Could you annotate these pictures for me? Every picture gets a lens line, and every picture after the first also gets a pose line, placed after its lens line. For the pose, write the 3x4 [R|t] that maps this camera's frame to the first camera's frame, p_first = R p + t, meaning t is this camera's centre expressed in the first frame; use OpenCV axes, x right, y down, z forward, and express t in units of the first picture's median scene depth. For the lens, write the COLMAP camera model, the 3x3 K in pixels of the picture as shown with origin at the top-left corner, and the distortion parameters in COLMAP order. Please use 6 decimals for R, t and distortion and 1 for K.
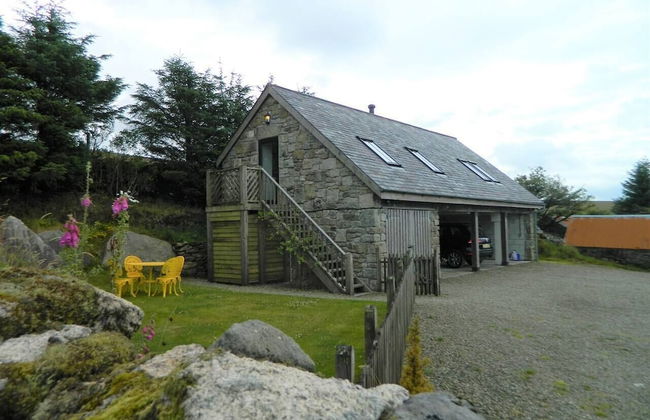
lens RADIAL K [[504.5, 0, 325.0], [0, 504.5, 210.0], [0, 0, 1]] dist [0.002390, 0.004473]
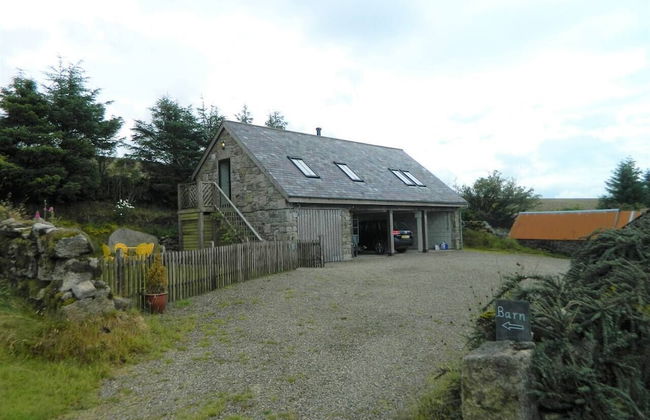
lens RADIAL K [[504.5, 0, 325.0], [0, 504.5, 210.0], [0, 0, 1]] dist [0.002390, 0.004473]
pose [[0.997730, -0.018485, -0.064753, 0.238428], [0.018156, 0.999819, -0.005676, 0.008018], [0.064846, 0.004488, 0.997885, -0.339612]]
